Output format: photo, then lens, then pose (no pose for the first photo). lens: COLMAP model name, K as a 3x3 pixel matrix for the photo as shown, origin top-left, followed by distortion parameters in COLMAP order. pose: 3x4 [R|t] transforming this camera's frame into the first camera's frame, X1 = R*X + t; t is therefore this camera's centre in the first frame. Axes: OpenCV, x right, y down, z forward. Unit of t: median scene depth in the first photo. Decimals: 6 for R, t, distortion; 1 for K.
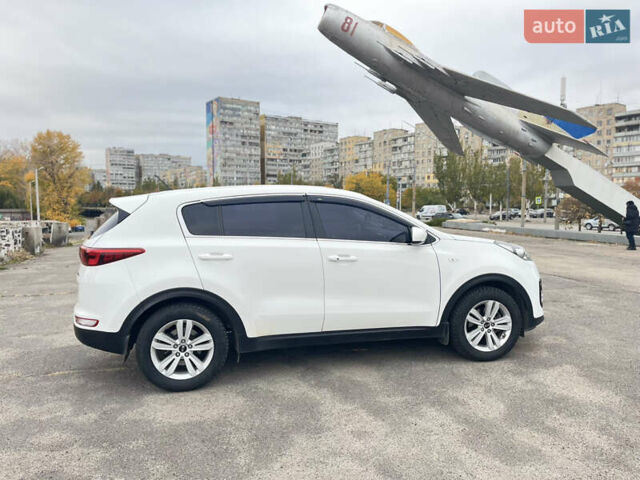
lens RADIAL K [[483.3, 0, 324.9], [0, 483.3, 225.1], [0, 0, 1]] dist [0.034789, -0.052640]
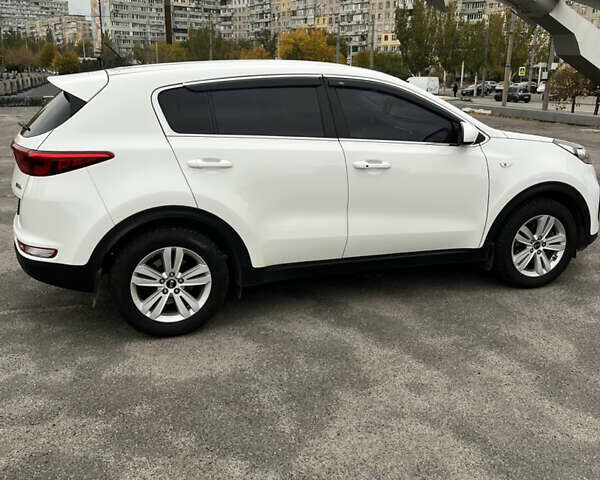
lens RADIAL K [[605.2, 0, 305.6], [0, 605.2, 226.8], [0, 0, 1]] dist [0.016571, 0.000000]
pose [[0.995830, -0.006853, 0.090968, -0.157735], [-0.012100, 0.978441, 0.206174, -0.030508], [-0.090420, -0.206415, 0.974278, 0.065171]]
